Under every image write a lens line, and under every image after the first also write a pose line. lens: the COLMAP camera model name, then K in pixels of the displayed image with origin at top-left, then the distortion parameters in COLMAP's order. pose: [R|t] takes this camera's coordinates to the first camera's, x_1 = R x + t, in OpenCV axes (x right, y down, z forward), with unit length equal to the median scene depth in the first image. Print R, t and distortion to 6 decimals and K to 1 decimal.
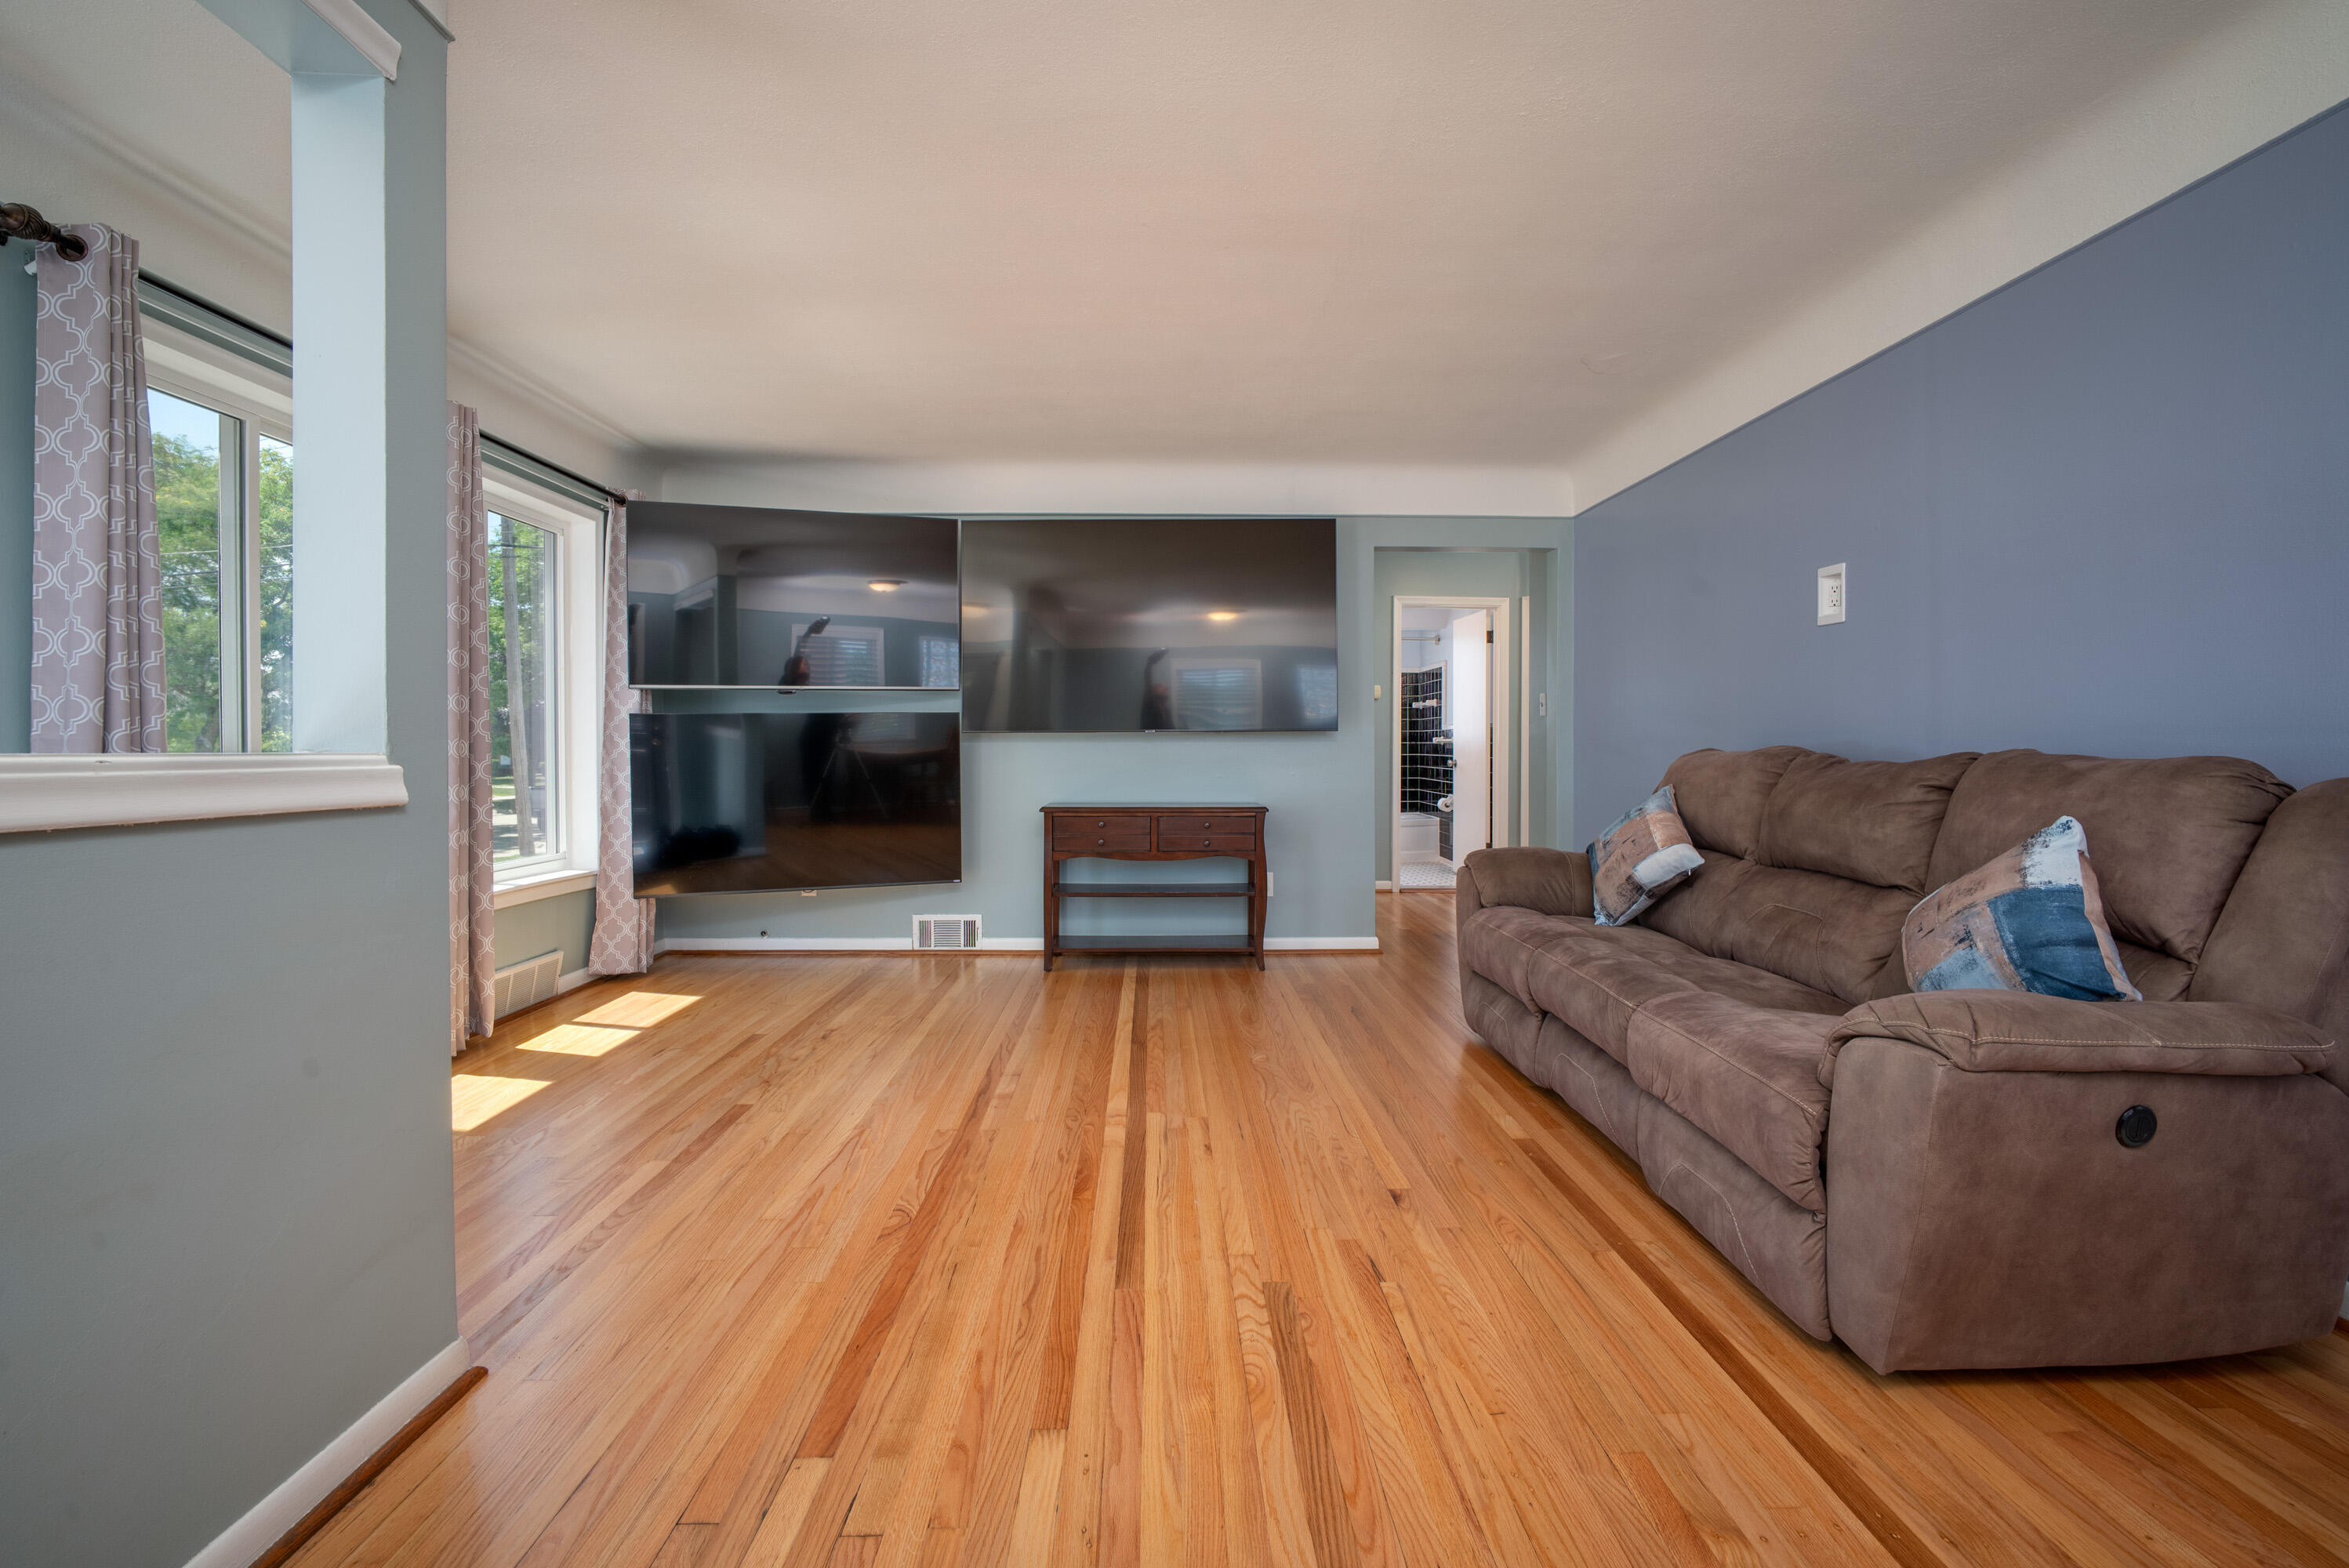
lens RADIAL K [[1005.7, 0, 1170.0], [0, 1005.7, 765.1], [0, 0, 1]] dist [0.000194, 0.001355]
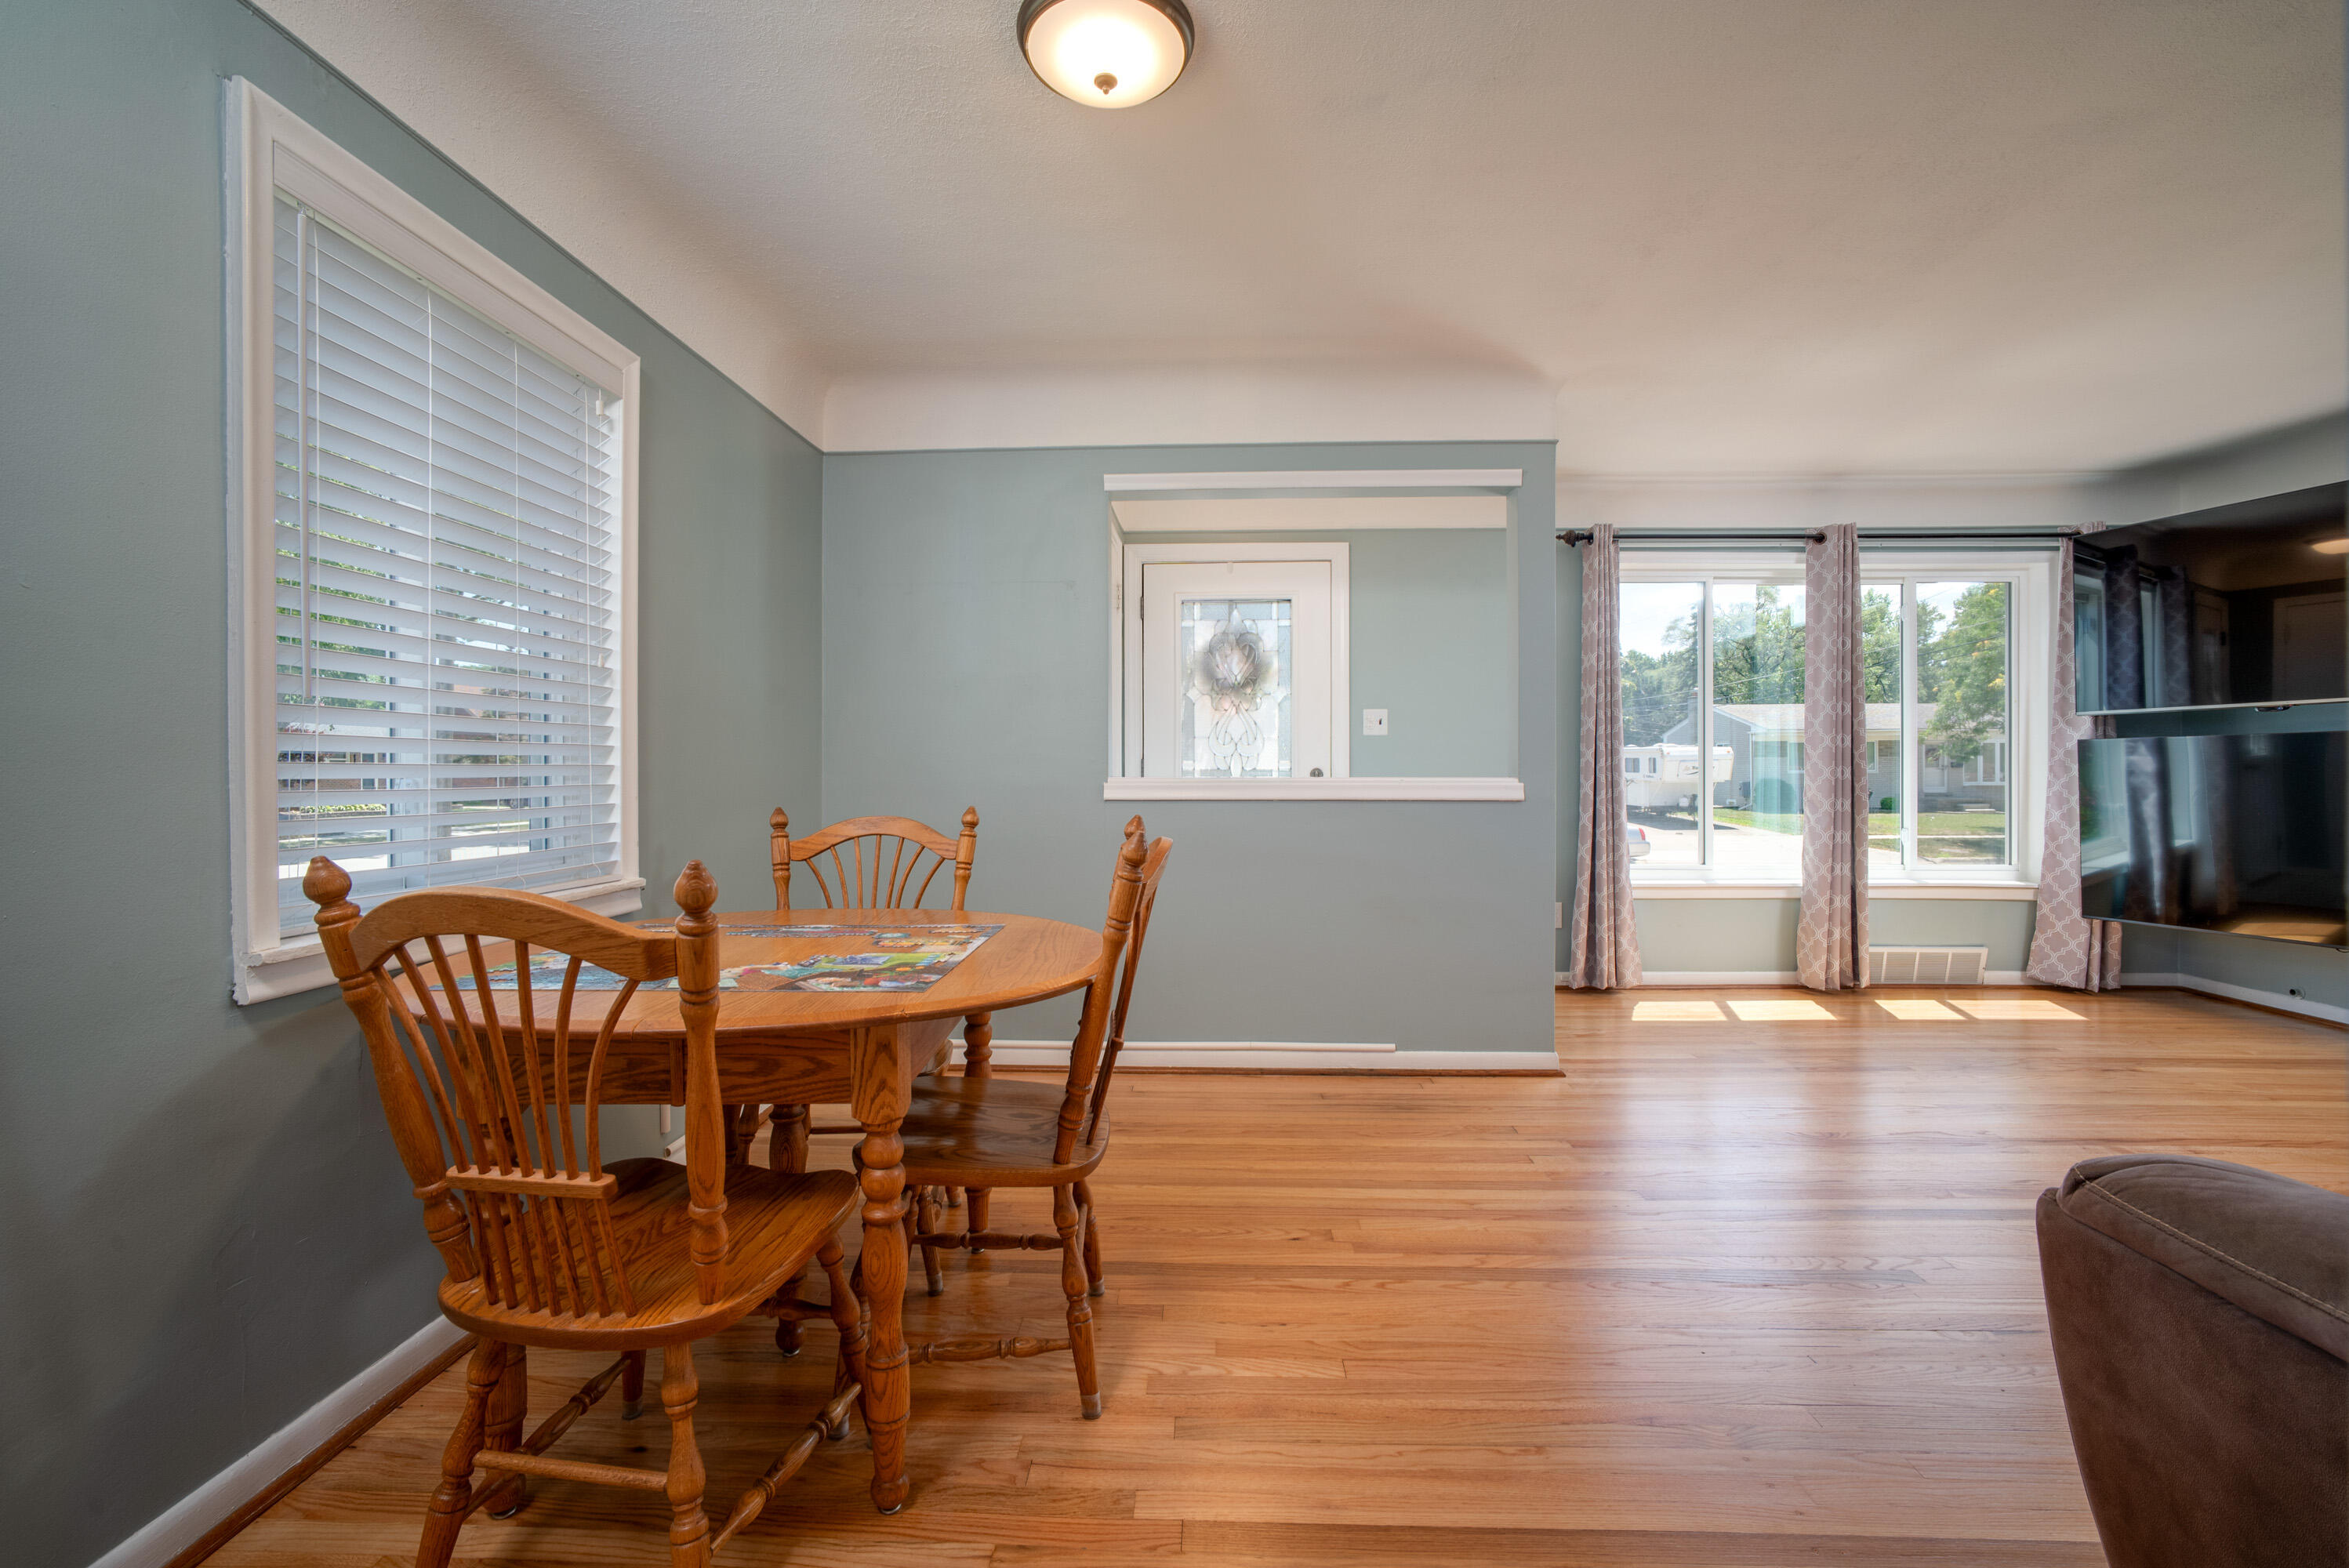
lens RADIAL K [[1005.7, 0, 1164.9], [0, 1005.7, 781.0], [0, 0, 1]] dist [0.000194, 0.001355]
pose [[-0.049033, 0.020090, -0.998595, 0.894829], [-0.016577, 0.999644, 0.020925, -0.022539], [0.998660, 0.017579, -0.048683, 0.171651]]
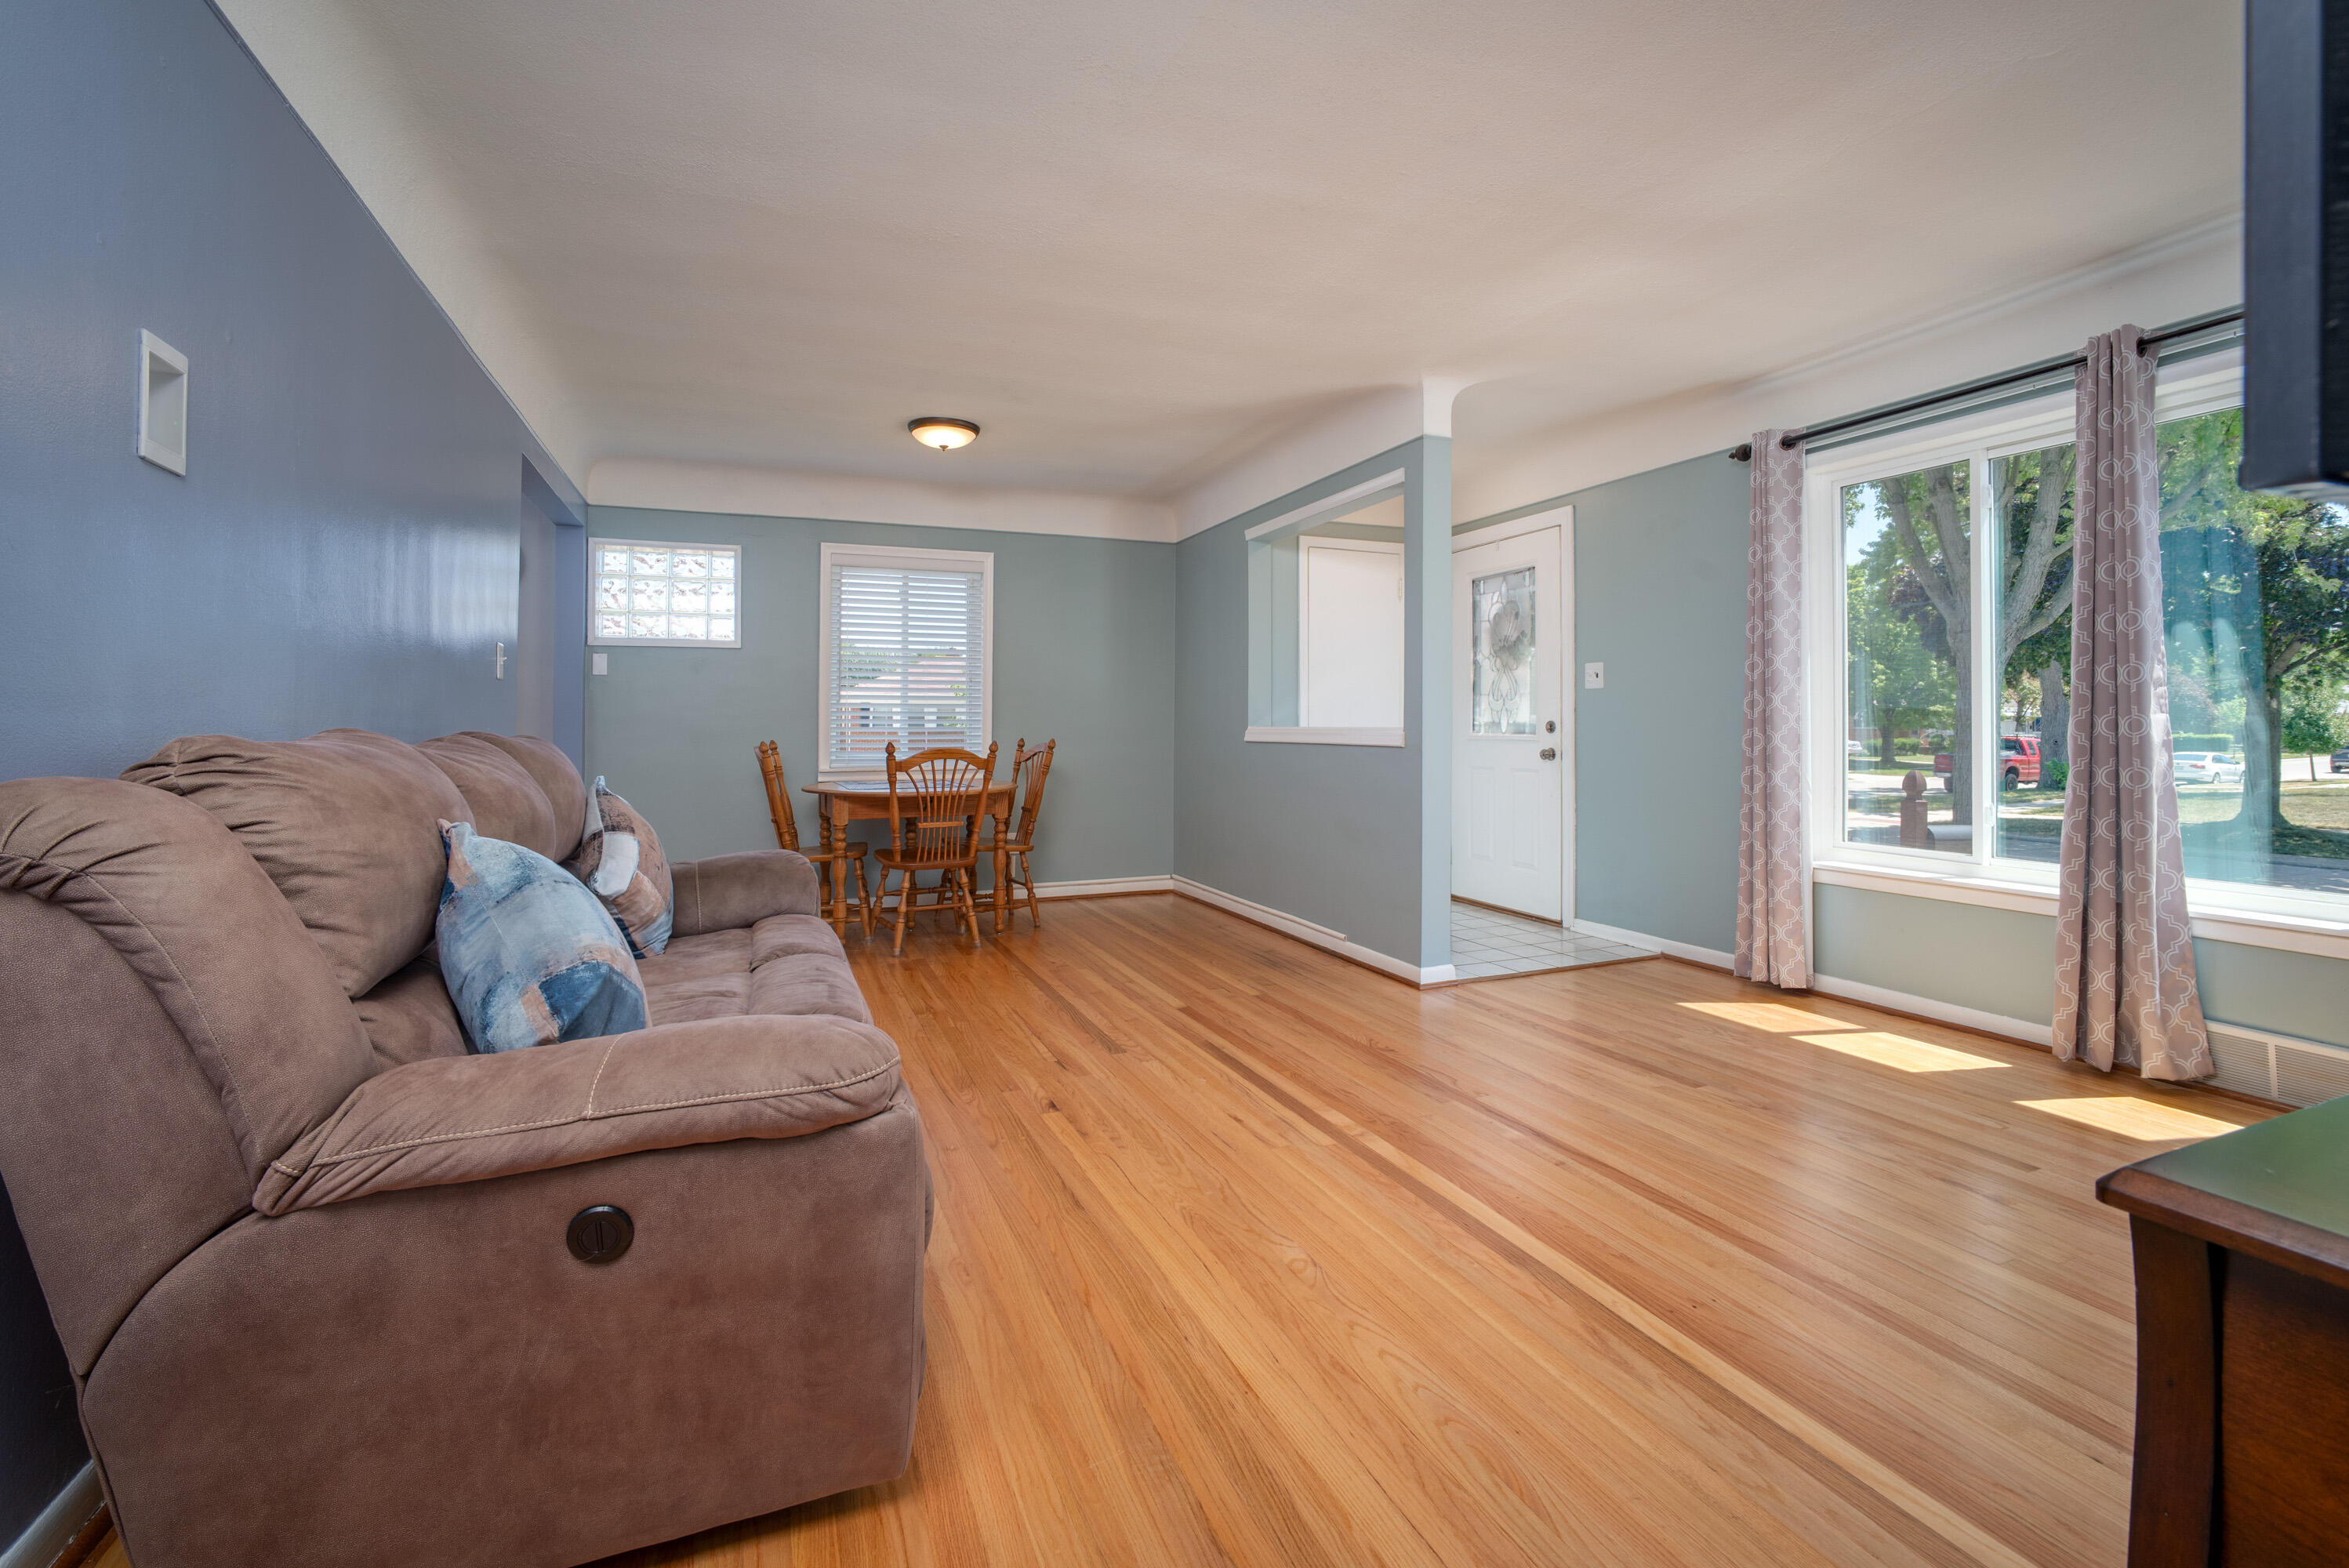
lens RADIAL K [[1060.4, 0, 1159.0], [0, 1060.4, 712.9], [0, 0, 1]] dist [-0.004862, -0.000018]
pose [[-0.937250, -0.004663, -0.348627, 0.485211], [-0.007125, 0.999958, 0.005780, -0.035032], [0.348585, 0.007901, -0.937244, 1.968489]]
